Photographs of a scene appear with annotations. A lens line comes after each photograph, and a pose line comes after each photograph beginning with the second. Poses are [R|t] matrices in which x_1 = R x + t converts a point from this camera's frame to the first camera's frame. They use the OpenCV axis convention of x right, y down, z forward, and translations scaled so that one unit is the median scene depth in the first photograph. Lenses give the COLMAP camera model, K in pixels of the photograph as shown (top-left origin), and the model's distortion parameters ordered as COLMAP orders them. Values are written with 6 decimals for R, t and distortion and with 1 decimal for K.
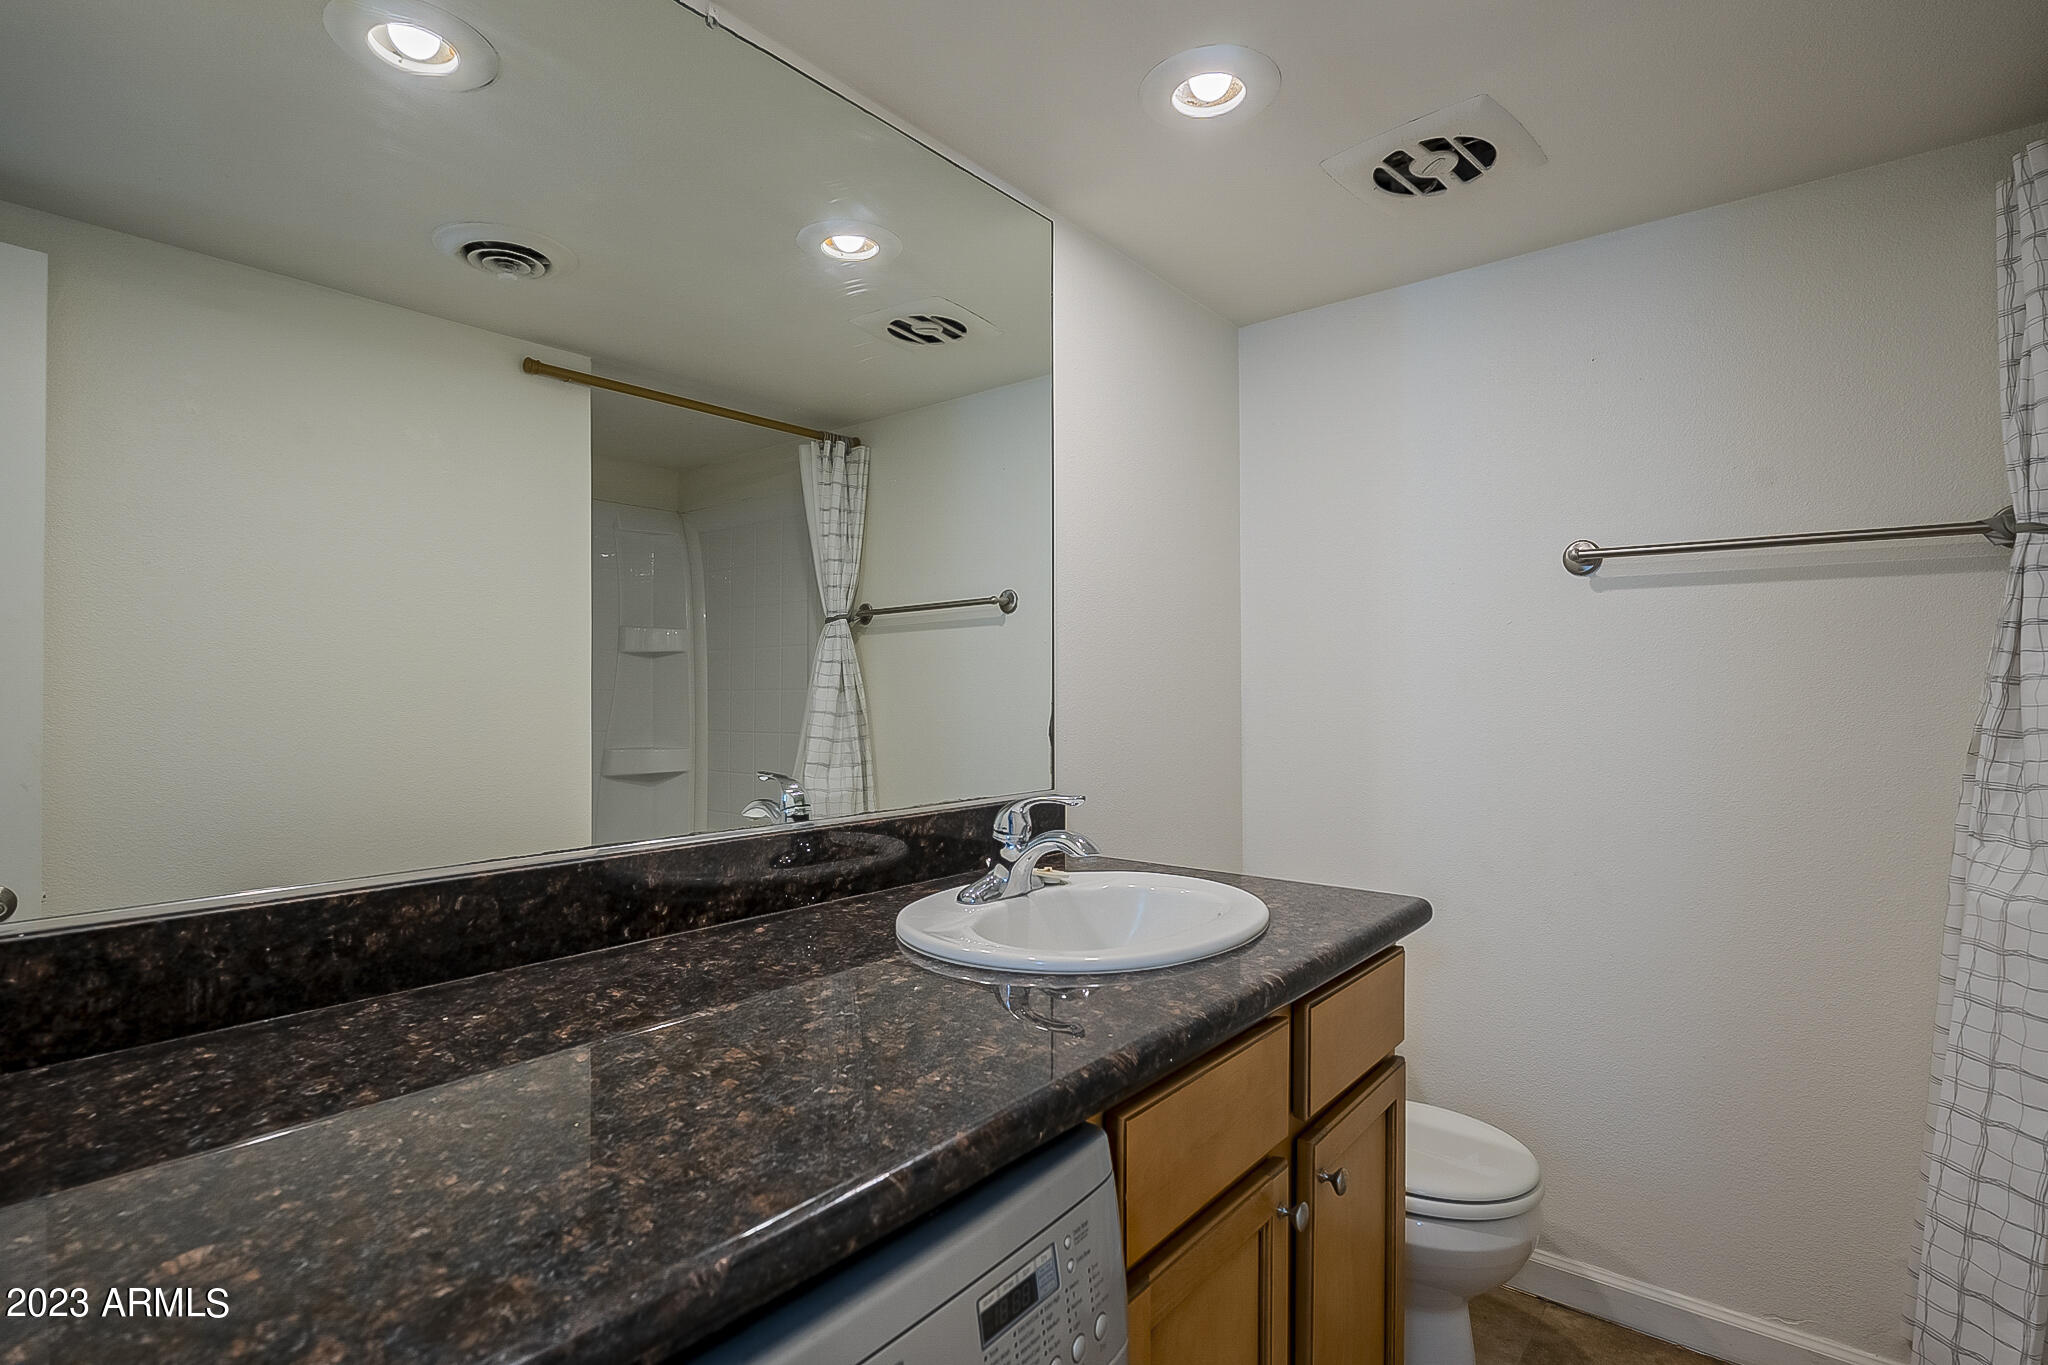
lens RADIAL K [[1037.7, 0, 1015.0], [0, 1037.7, 686.7], [0, 0, 1]] dist [-0.001493, -0.002348]
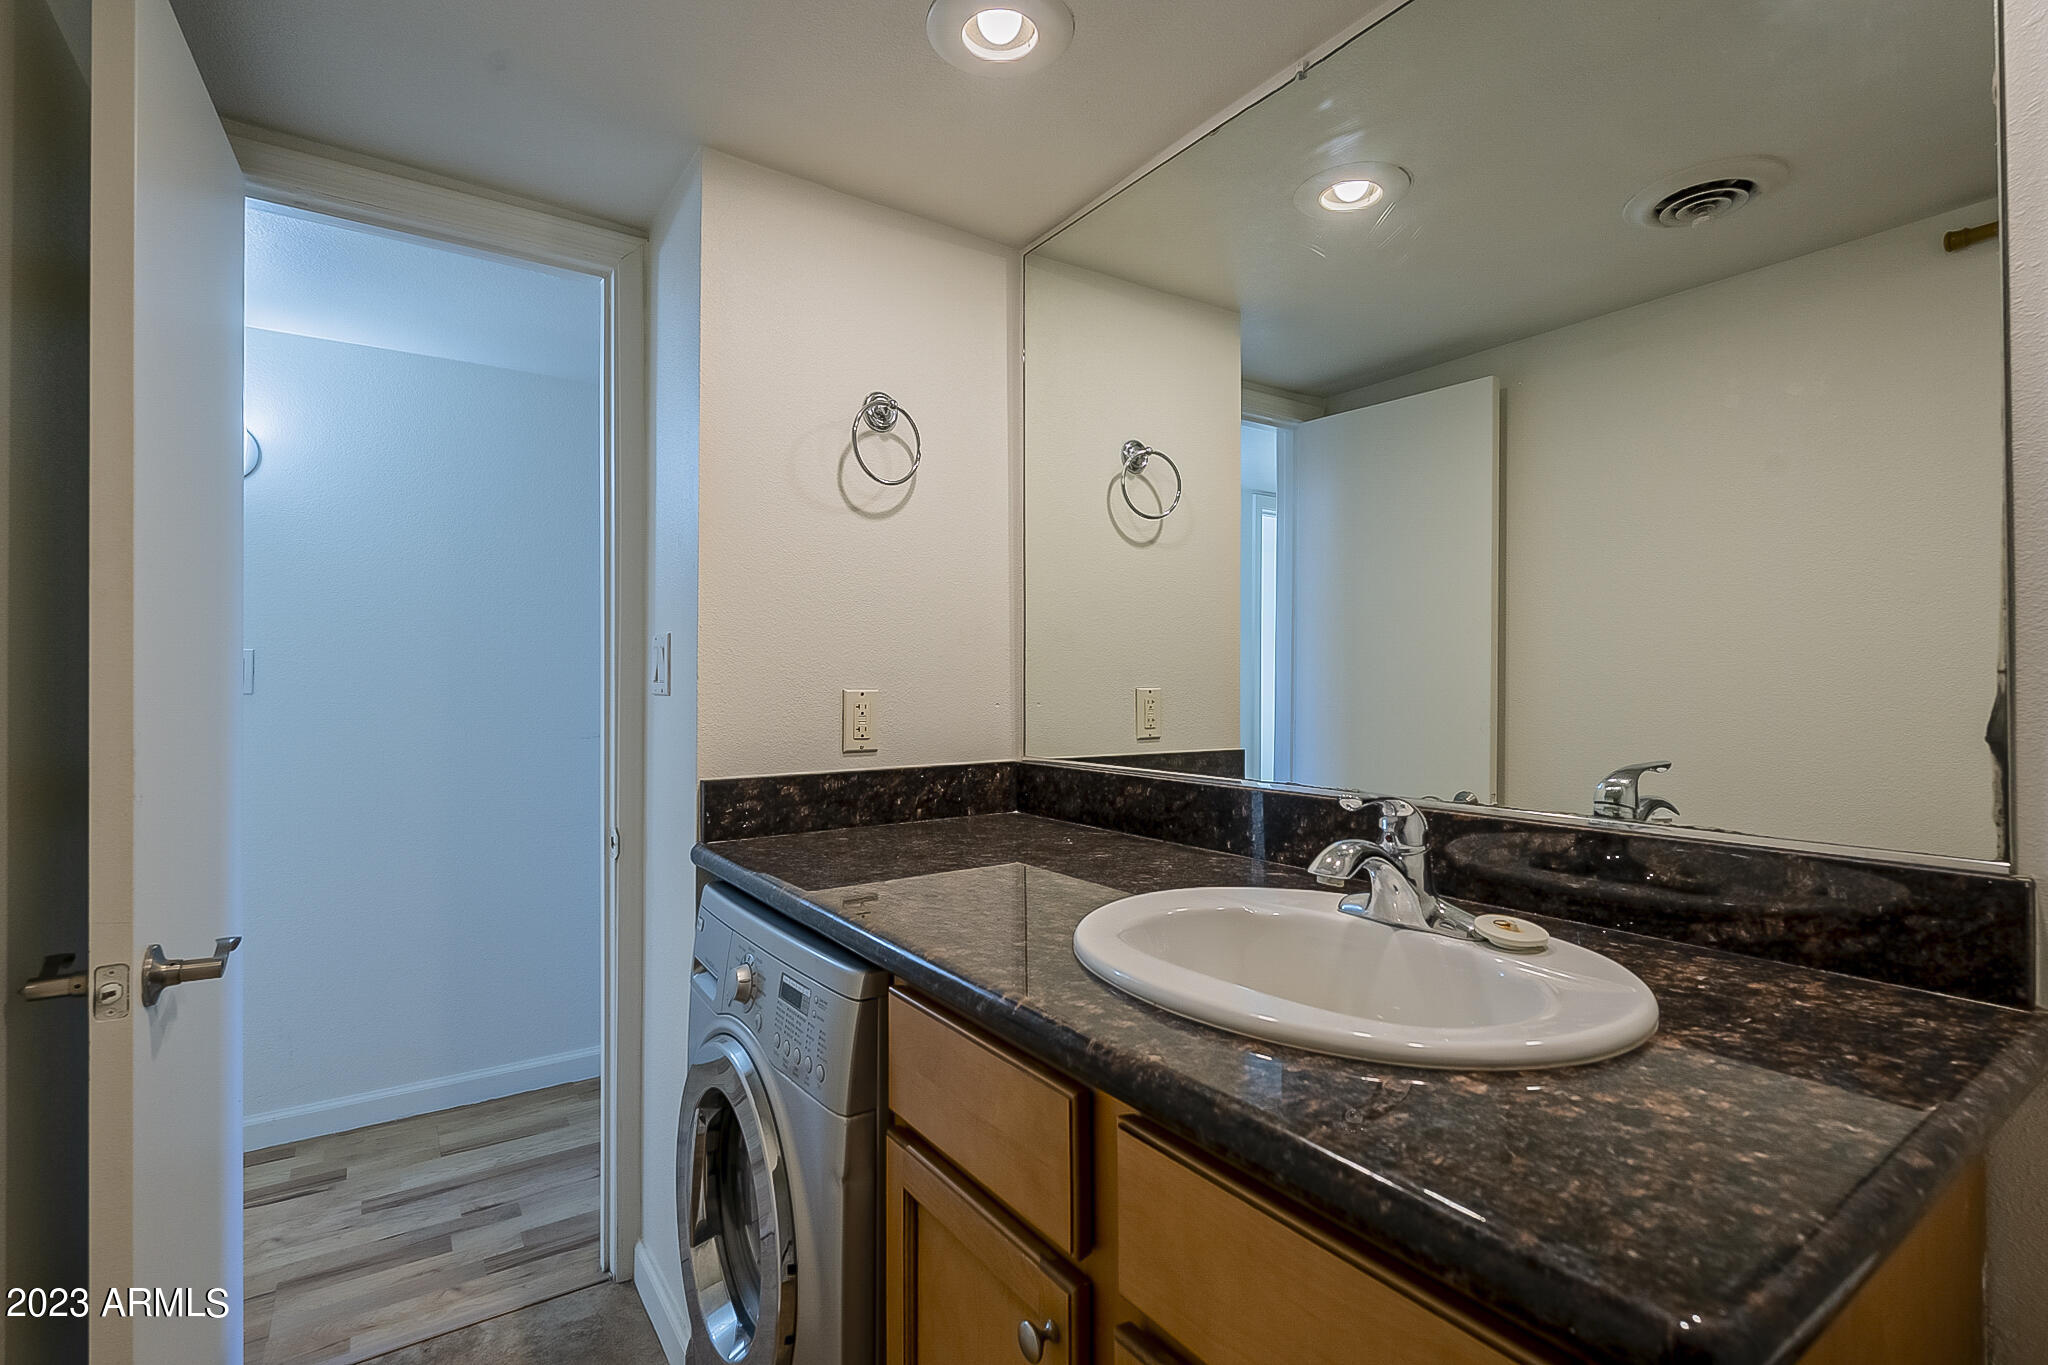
lens RADIAL K [[972.4, 0, 1017.5], [0, 972.4, 680.6], [0, 0, 1]] dist [-0.002879, 0.000759]
pose [[-0.306719, 0.003280, -0.951794, 0.968092], [0.009821, 0.999952, 0.000281, 0.025882], [0.951749, -0.009262, -0.306737, 1.222146]]
